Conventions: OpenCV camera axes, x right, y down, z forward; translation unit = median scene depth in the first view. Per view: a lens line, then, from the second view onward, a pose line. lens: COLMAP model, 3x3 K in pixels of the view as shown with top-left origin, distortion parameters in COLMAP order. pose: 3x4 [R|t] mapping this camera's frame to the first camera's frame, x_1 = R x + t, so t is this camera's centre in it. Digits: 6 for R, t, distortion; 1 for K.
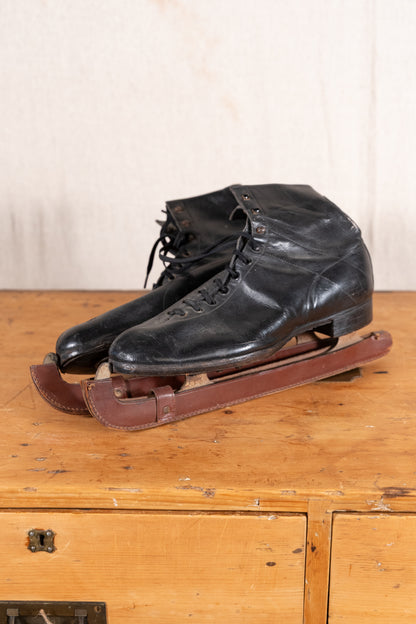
lens RADIAL K [[980.9, 0, 208.0], [0, 980.9, 312.0], [0, 0, 1]] dist [0.003681, 0.015310]
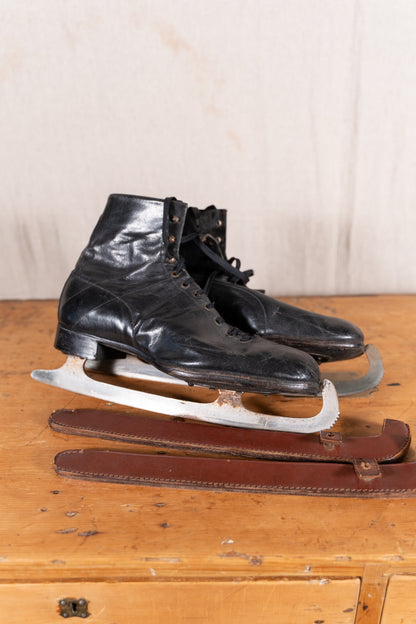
lens RADIAL K [[550.5, 0, 210.7], [0, 550.5, 311.7], [0, 0, 1]] dist [0.000423, -0.001602]
pose [[0.999298, -0.021130, 0.030929, -0.050282], [0.018526, 0.996445, 0.082188, -0.086511], [-0.032555, -0.081557, 0.996137, 0.496941]]
